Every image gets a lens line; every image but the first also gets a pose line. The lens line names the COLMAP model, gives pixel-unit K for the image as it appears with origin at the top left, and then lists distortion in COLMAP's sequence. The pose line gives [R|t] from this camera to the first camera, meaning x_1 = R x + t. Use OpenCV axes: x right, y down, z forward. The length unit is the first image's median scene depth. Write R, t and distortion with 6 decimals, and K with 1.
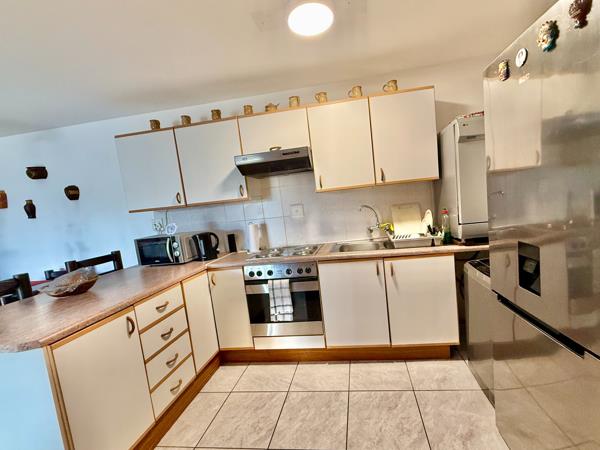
lens RADIAL K [[255.1, 0, 300.6], [0, 255.1, 229.0], [0, 0, 1]] dist [0.003441, -0.000080]
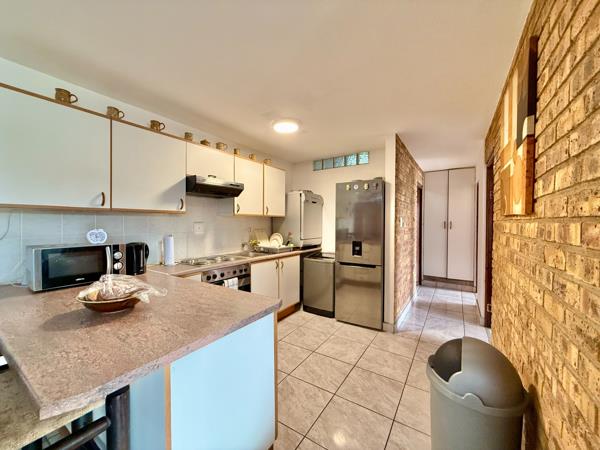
lens RADIAL K [[239.3, 0, 299.1], [0, 239.3, 222.9], [0, 0, 1]] dist [-0.001202, -0.000073]
pose [[0.443185, 0.103460, 0.890440, -0.939069], [0.045411, 0.989451, -0.137566, 0.092971], [-0.895279, 0.101403, 0.433811, 0.132310]]
